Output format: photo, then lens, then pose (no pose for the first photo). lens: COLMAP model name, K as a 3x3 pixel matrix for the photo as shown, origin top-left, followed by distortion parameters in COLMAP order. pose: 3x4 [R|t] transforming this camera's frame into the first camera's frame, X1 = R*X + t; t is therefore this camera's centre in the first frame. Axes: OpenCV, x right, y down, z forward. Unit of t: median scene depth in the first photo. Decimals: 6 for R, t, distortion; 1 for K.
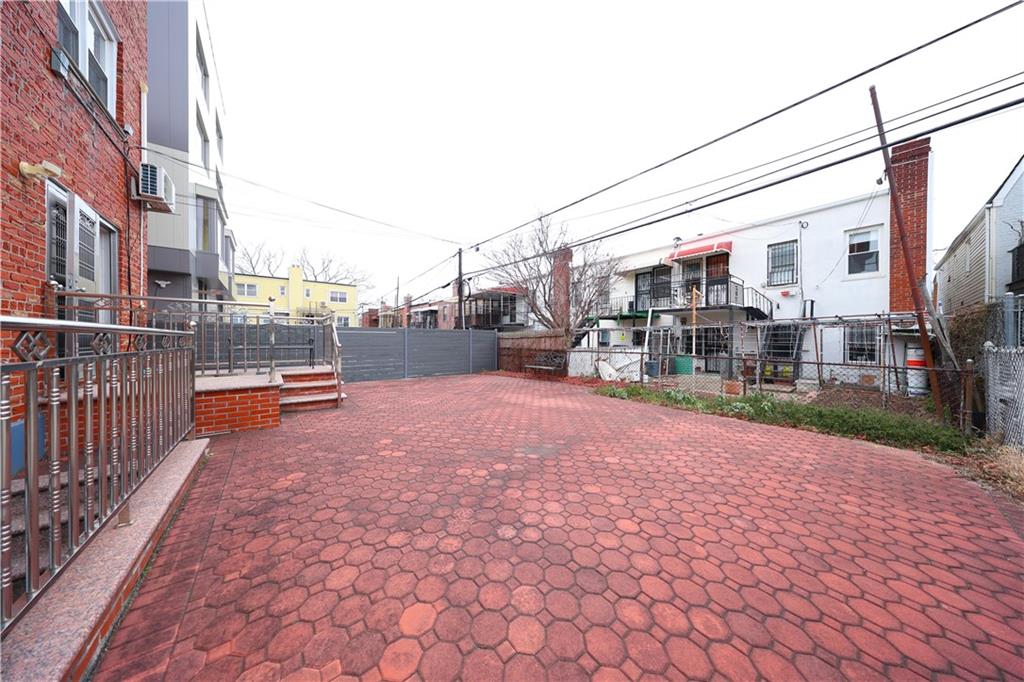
lens RADIAL K [[295.4, 0, 512.0], [0, 295.4, 341.0], [0, 0, 1]] dist [0.000207, 0.000059]
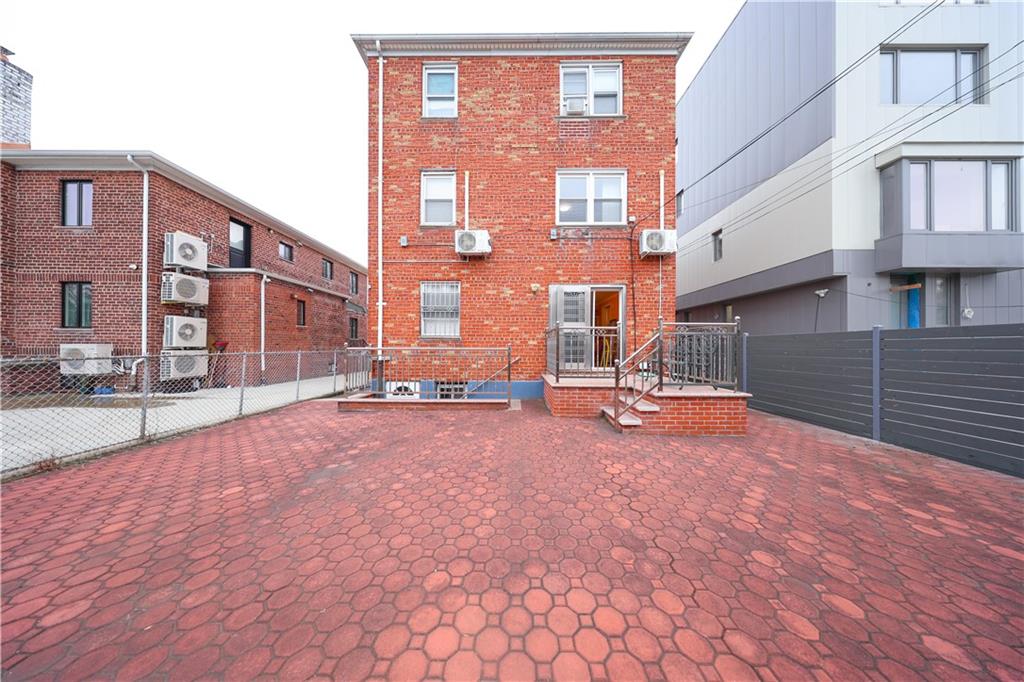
lens RADIAL K [[295.4, 0, 512.0], [0, 295.4, 341.0], [0, 0, 1]] dist [0.000207, 0.000059]
pose [[-0.645114, -0.016604, -0.763906, 0.488258], [-0.007212, 0.999852, -0.015642, -0.048342], [0.764052, -0.004582, -0.645138, 2.252553]]
